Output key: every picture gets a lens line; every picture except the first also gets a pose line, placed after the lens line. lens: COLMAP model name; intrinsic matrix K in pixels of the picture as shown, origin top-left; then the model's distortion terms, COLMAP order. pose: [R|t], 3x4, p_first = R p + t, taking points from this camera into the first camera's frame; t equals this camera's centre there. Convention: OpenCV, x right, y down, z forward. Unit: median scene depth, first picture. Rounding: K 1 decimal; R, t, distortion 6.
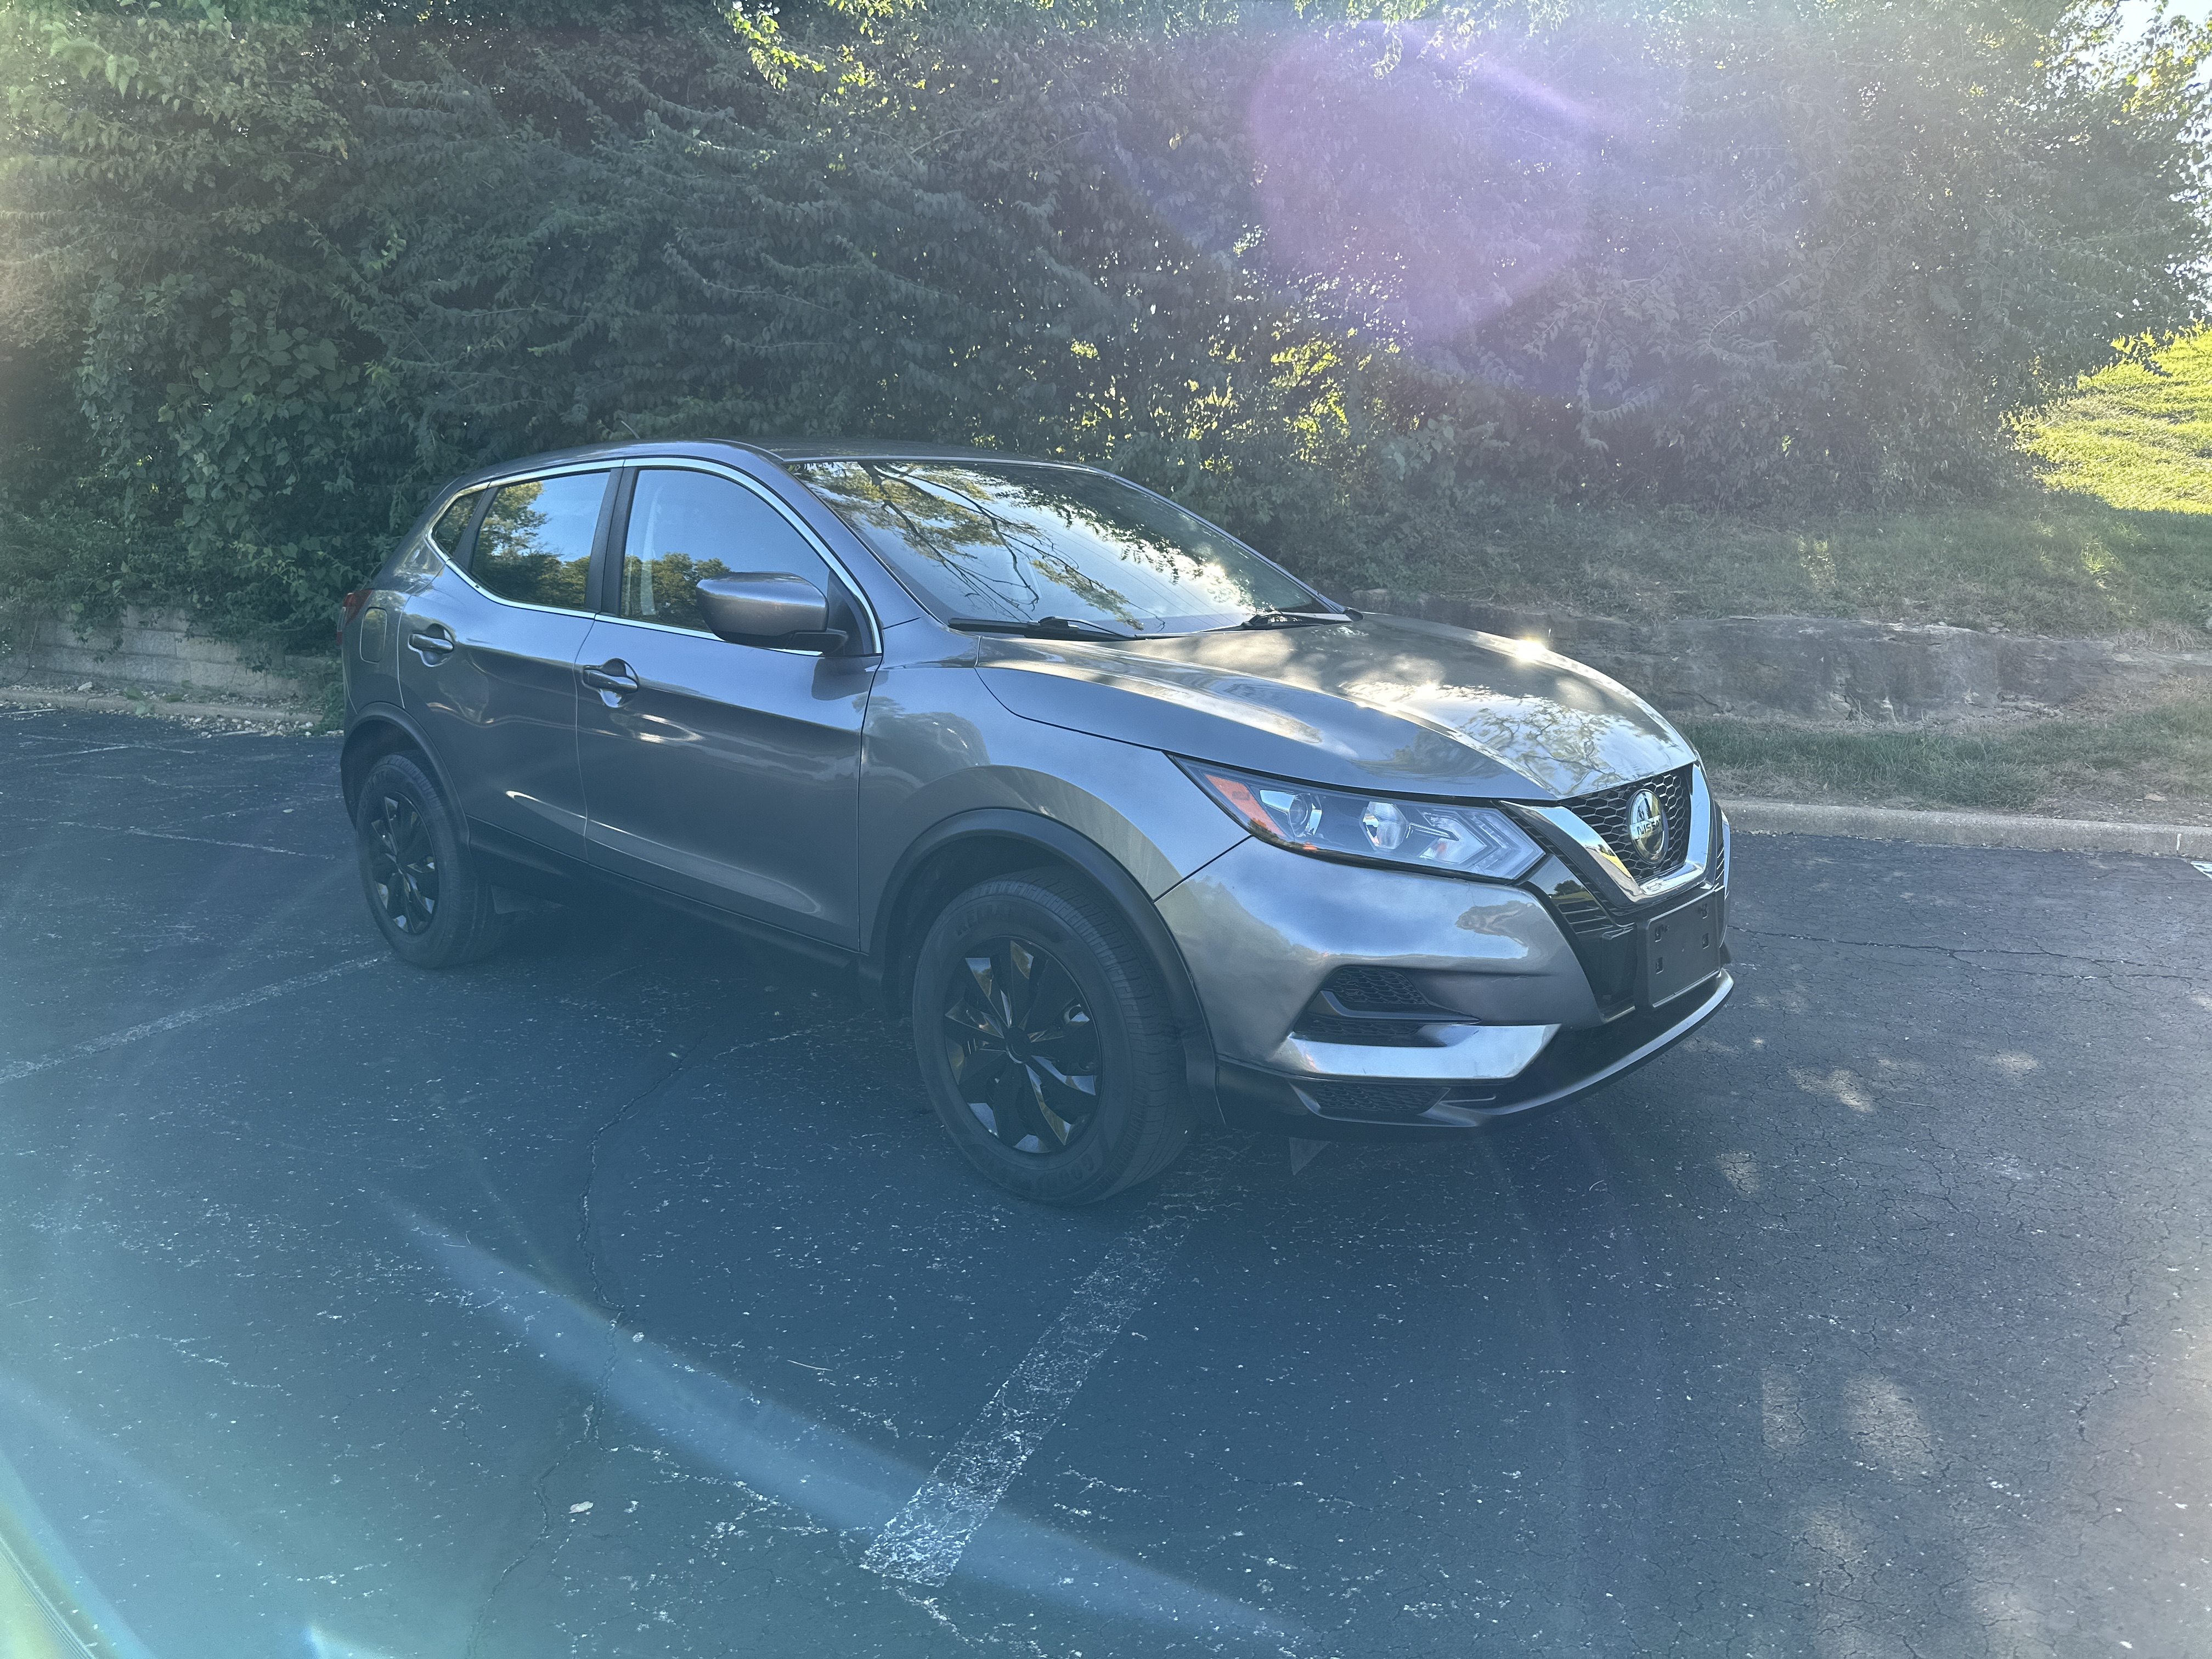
lens RADIAL K [[1606.0, 0, 1095.8], [0, 1606.0, 811.1], [0, 0, 1]] dist [0.013362, -0.018452]
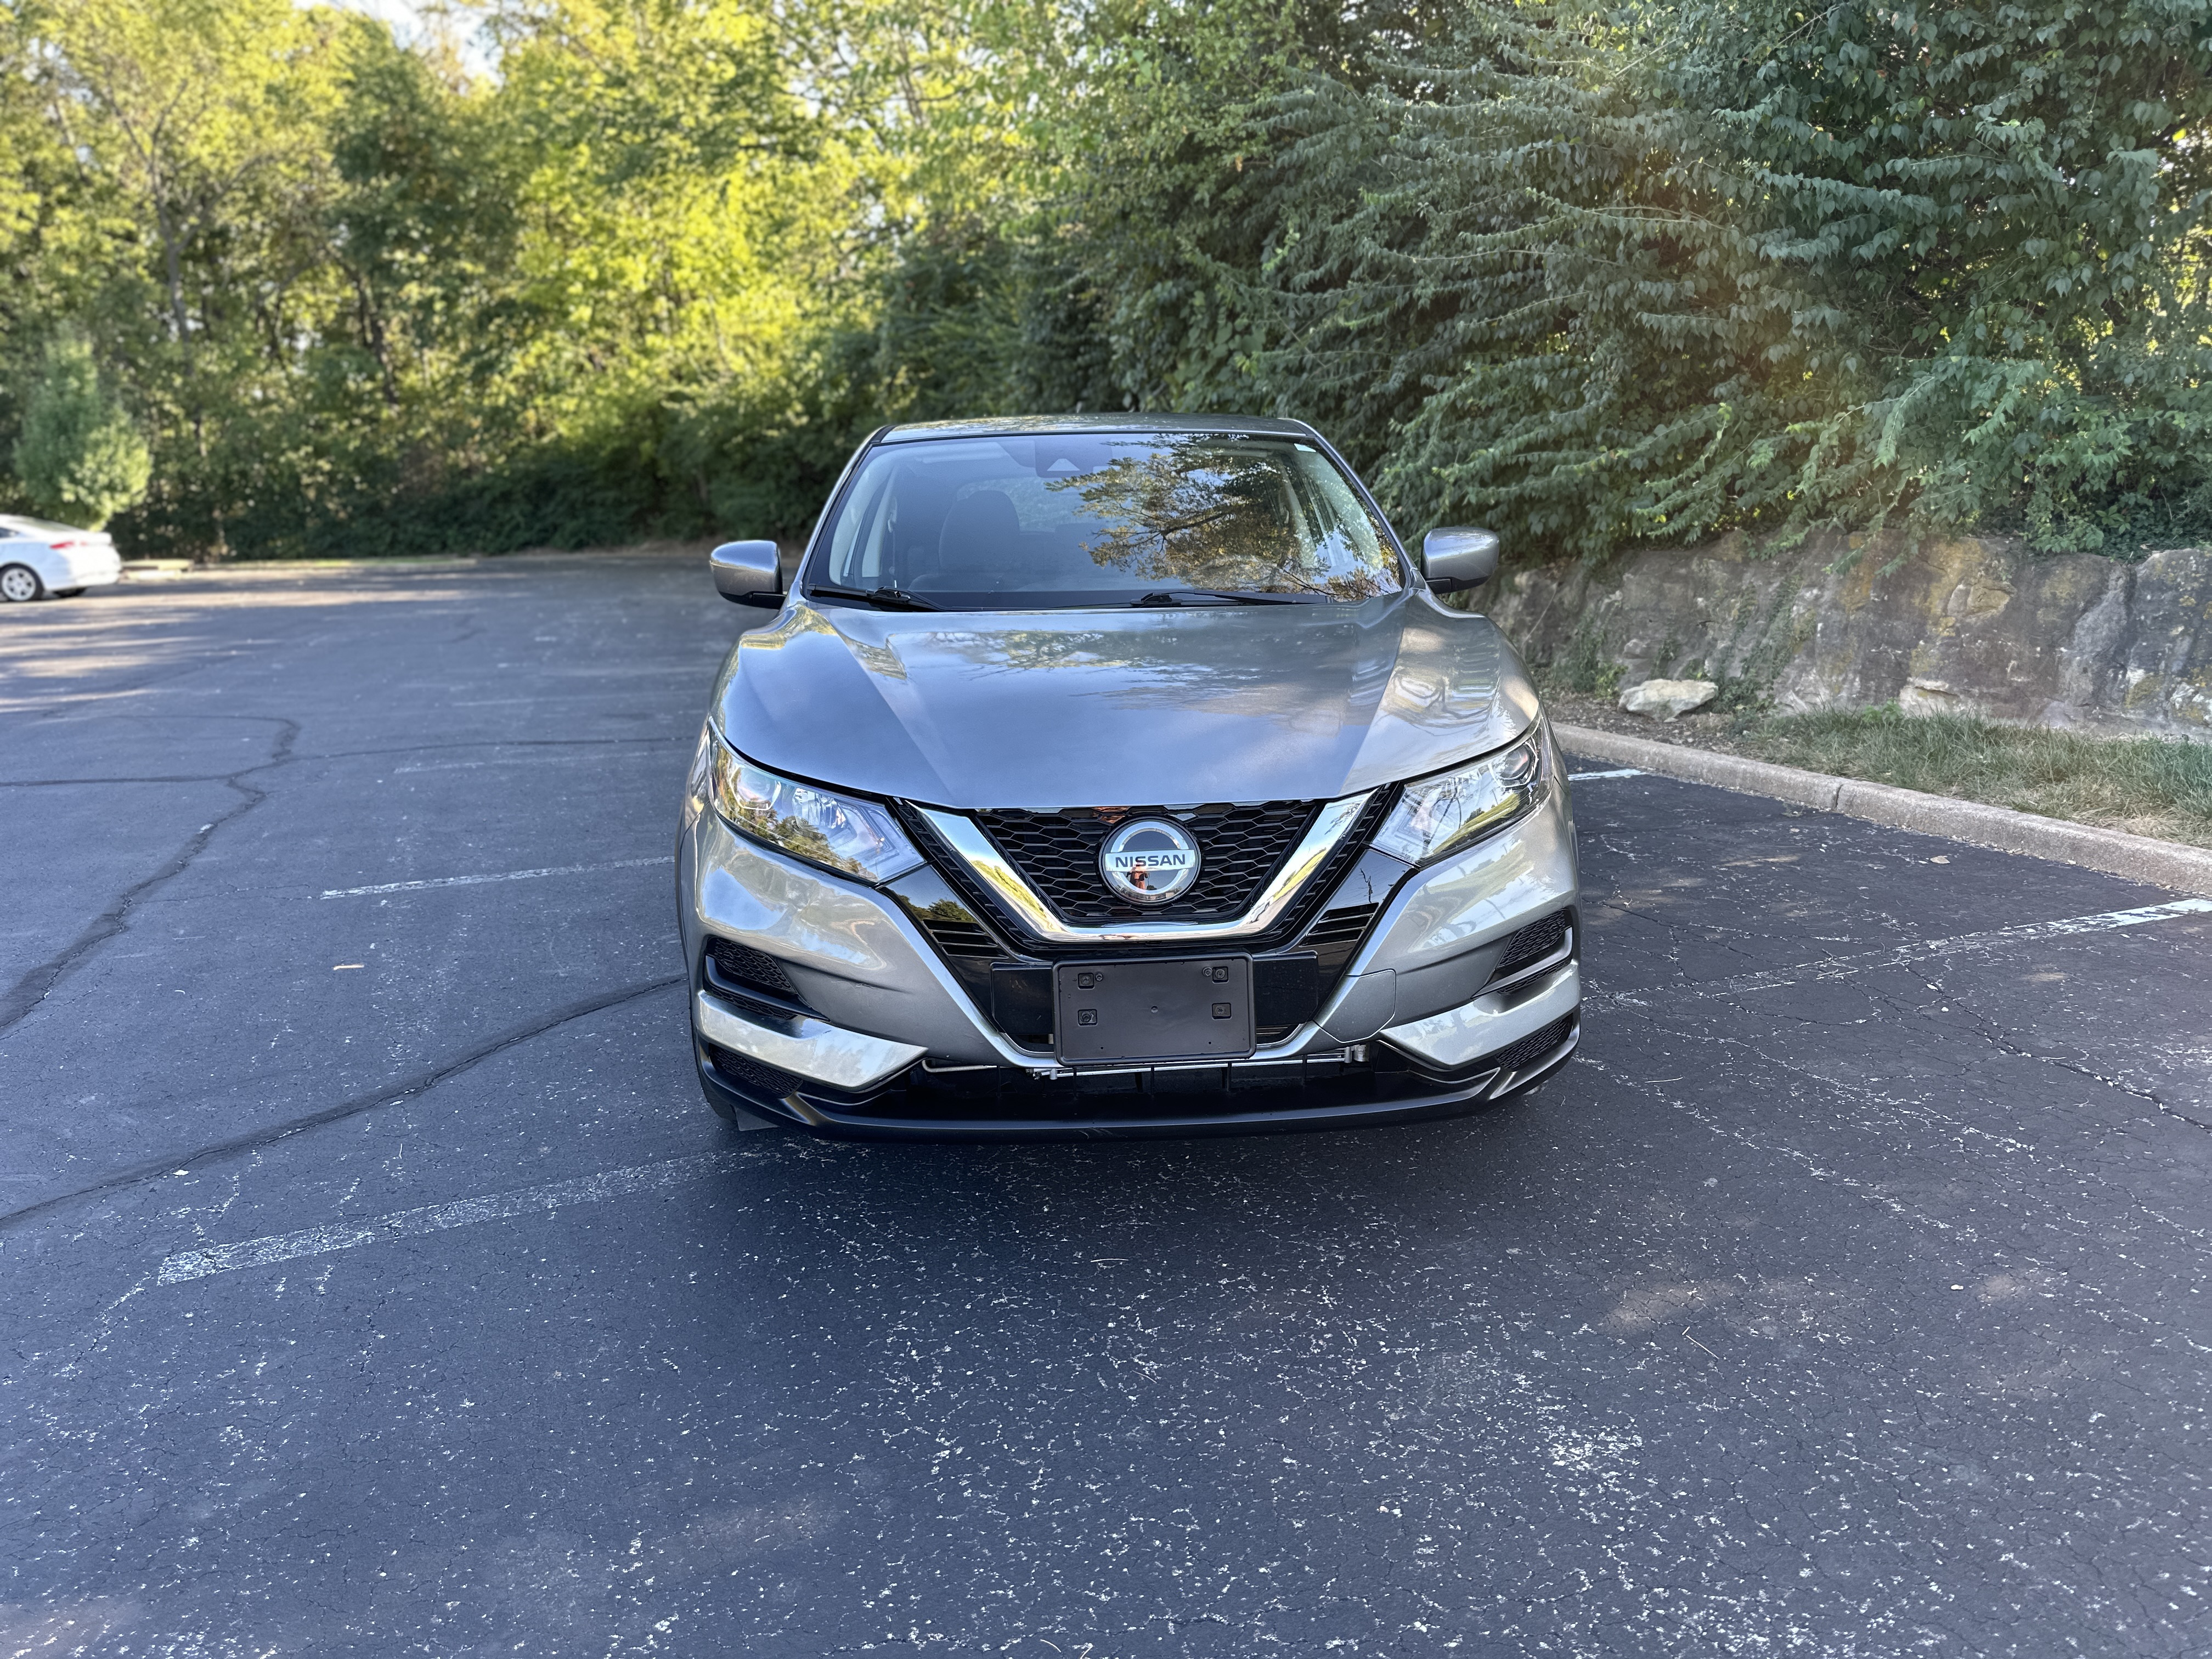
lens RADIAL K [[1606.0, 0, 1095.3], [0, 1606.0, 851.1], [0, 0, 1]] dist [0.013362, -0.018452]
pose [[0.708801, 0.138544, -0.691669, 0.987632], [-0.103983, 0.990333, 0.091808, -0.074673], [0.697702, 0.006849, 0.716355, 0.411618]]
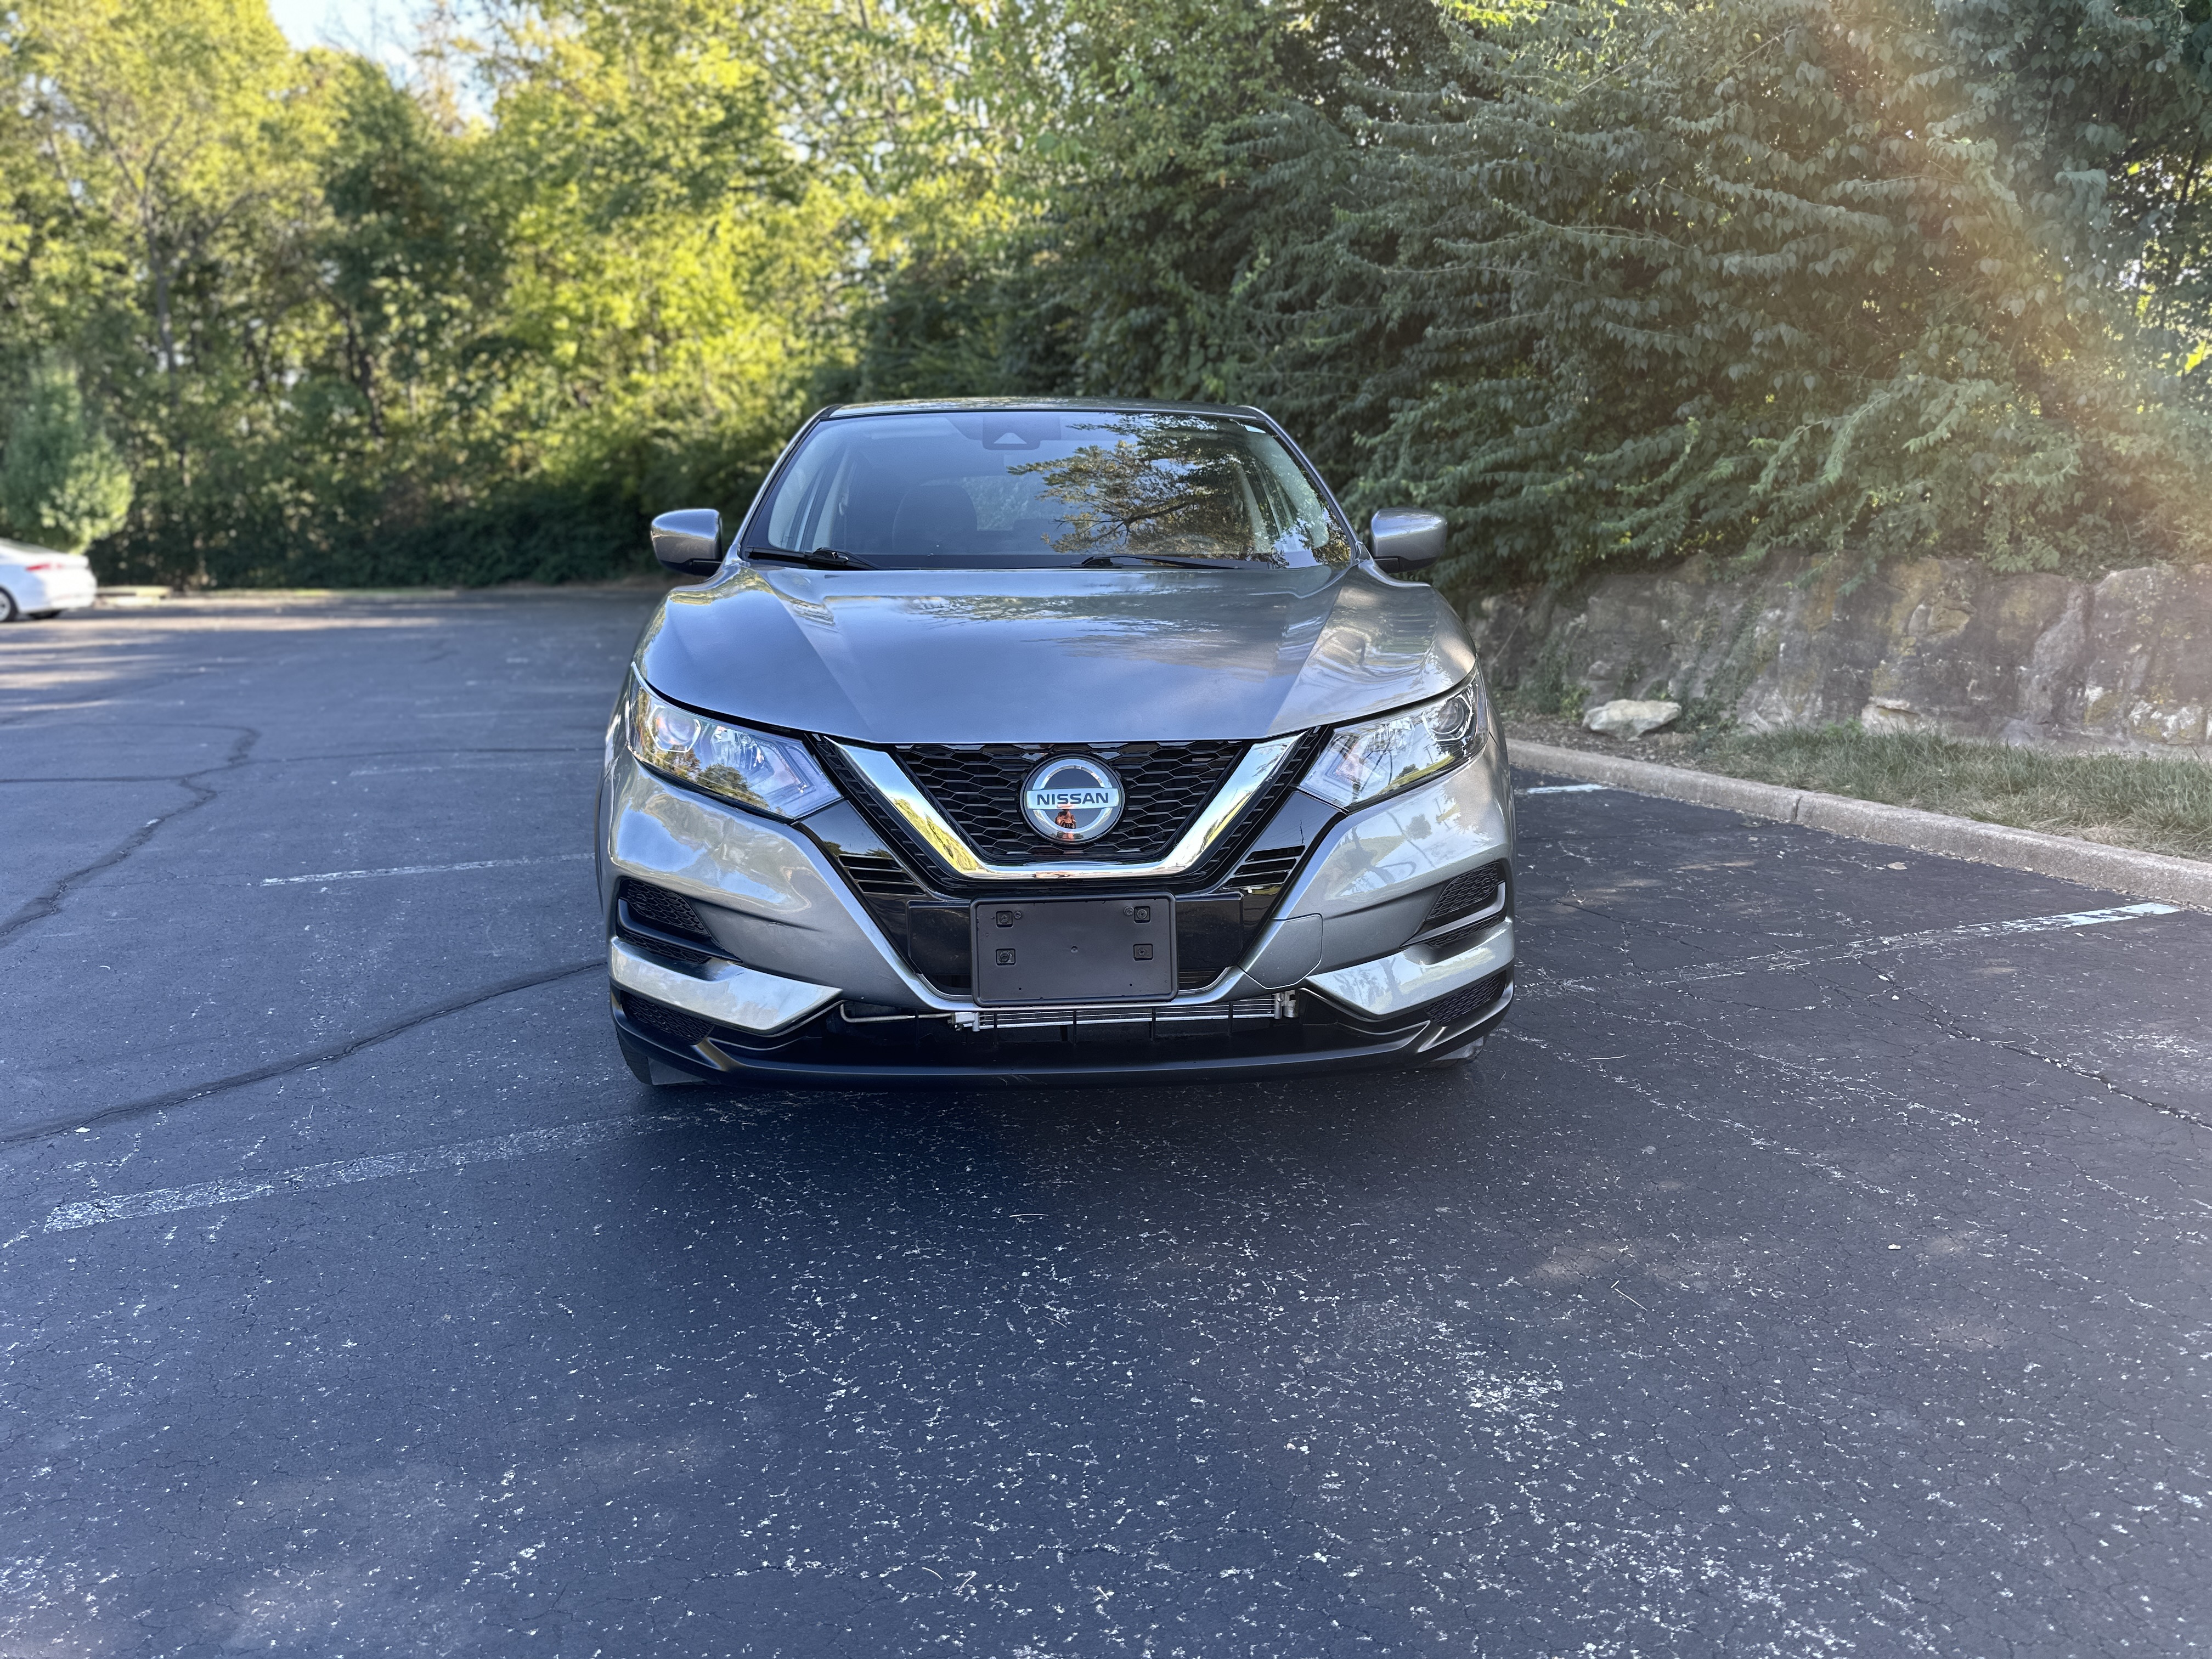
lens RADIAL K [[1606.0, 0, 1091.0], [0, 1606.0, 841.9], [0, 0, 1]] dist [0.013362, -0.018452]
pose [[0.713810, 0.123496, -0.689365, 1.005846], [-0.116759, 0.991539, 0.056729, -0.016508], [0.690538, 0.039995, 0.722190, 0.450464]]
